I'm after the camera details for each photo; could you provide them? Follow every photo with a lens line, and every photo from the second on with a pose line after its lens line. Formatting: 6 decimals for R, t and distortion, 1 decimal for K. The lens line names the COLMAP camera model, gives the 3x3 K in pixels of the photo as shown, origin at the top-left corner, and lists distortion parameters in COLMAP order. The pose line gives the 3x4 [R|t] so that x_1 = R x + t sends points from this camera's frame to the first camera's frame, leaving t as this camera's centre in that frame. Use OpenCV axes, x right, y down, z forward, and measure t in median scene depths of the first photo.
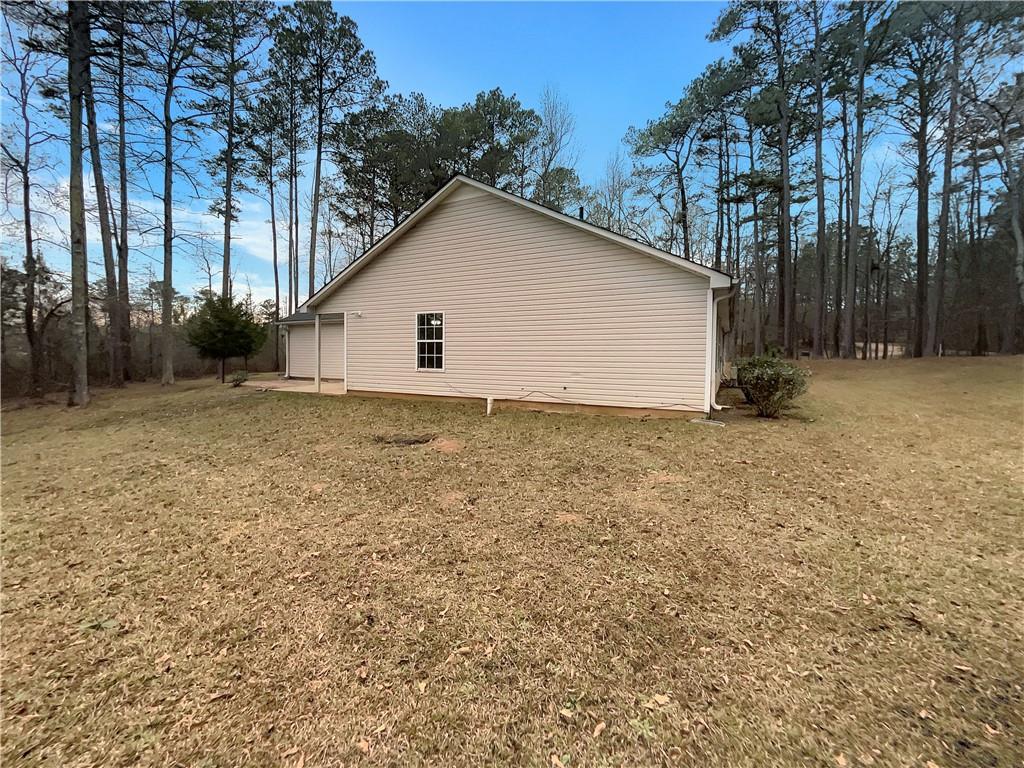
lens RADIAL K [[410.3, 0, 482.1], [0, 410.3, 364.8], [0, 0, 1]] dist [-0.002243, -0.000285]
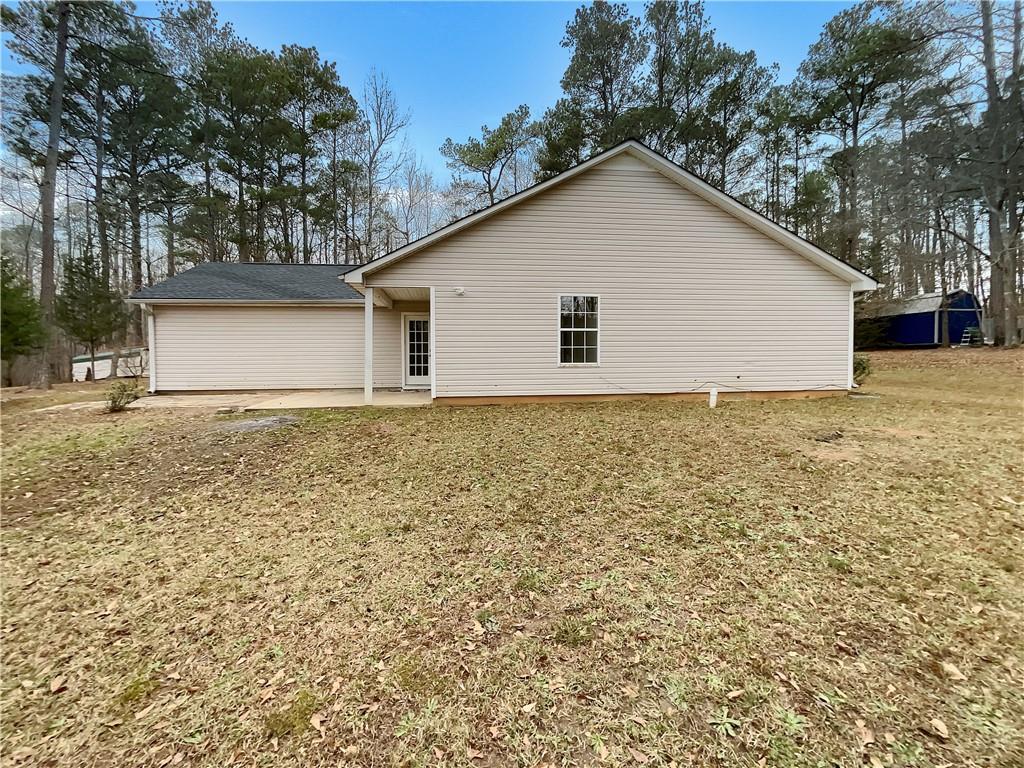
lens RADIAL K [[410.3, 0, 482.1], [0, 410.3, 364.8], [0, 0, 1]] dist [-0.002243, -0.000285]
pose [[0.827194, -0.020784, 0.561531, -0.753195], [0.026753, 0.999639, -0.002411, 0.009530], [-0.561279, 0.017017, 0.827452, 0.423327]]
